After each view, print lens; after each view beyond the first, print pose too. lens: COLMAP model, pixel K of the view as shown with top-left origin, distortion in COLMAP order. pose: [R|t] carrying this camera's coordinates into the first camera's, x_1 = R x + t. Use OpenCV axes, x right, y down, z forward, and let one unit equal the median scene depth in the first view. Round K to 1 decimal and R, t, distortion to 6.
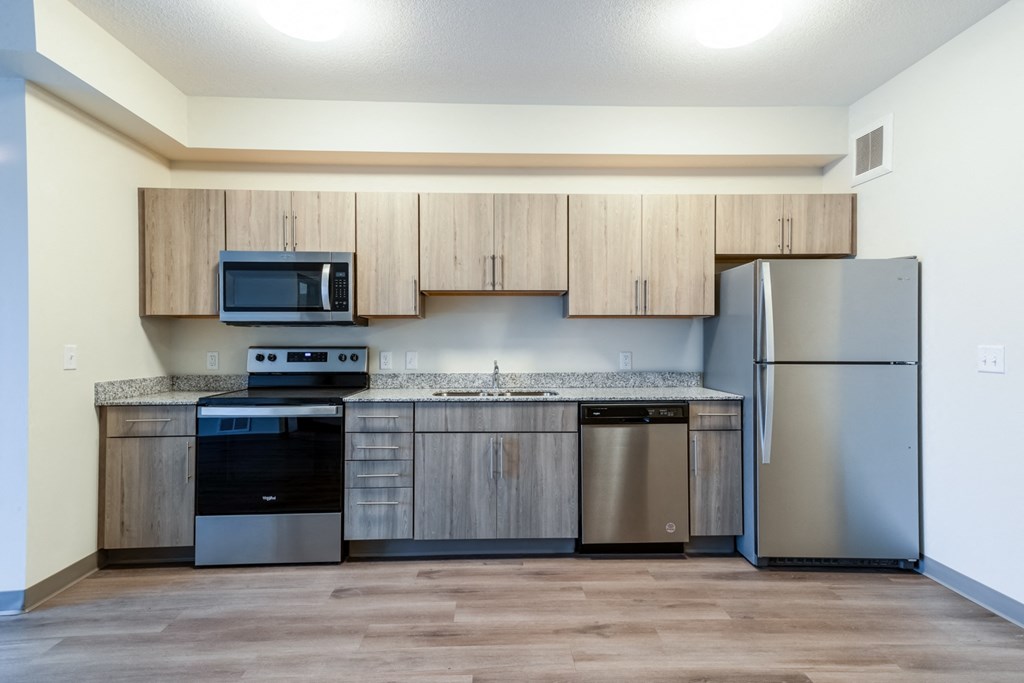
lens RADIAL K [[533.8, 0, 503.0], [0, 533.8, 342.8], [0, 0, 1]] dist [0.019832, -0.006359]
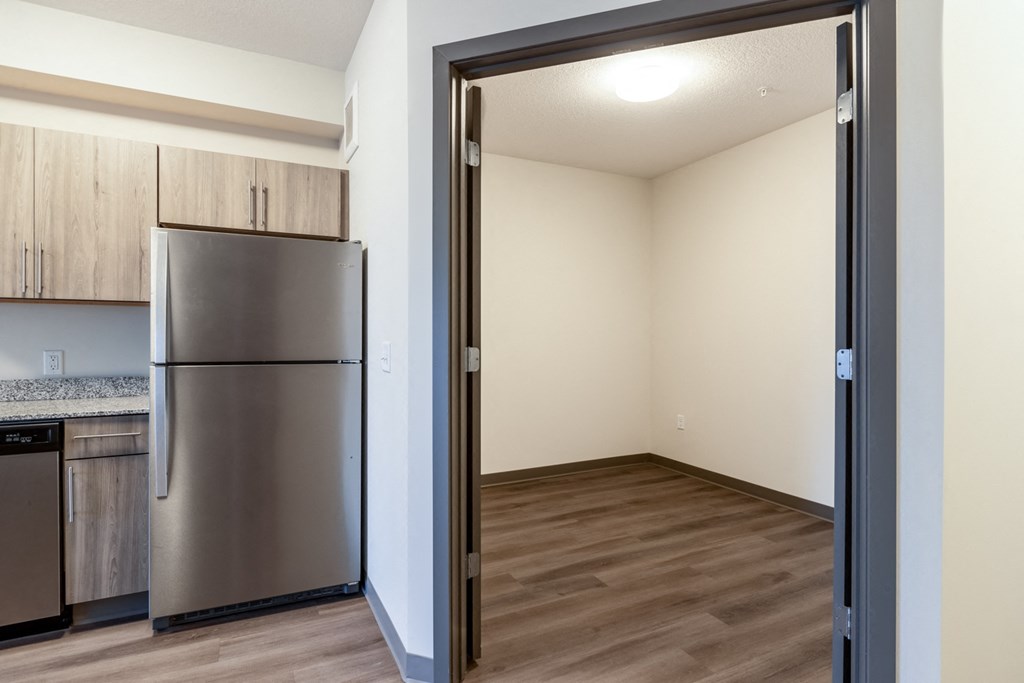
lens RADIAL K [[533.8, 0, 549.0], [0, 533.8, 347.0], [0, 0, 1]] dist [0.019832, -0.006359]
pose [[0.894603, -0.003509, 0.446847, 0.578094], [-0.004095, 0.999863, 0.016051, -0.002160], [-0.446842, -0.016189, 0.894466, 0.061288]]
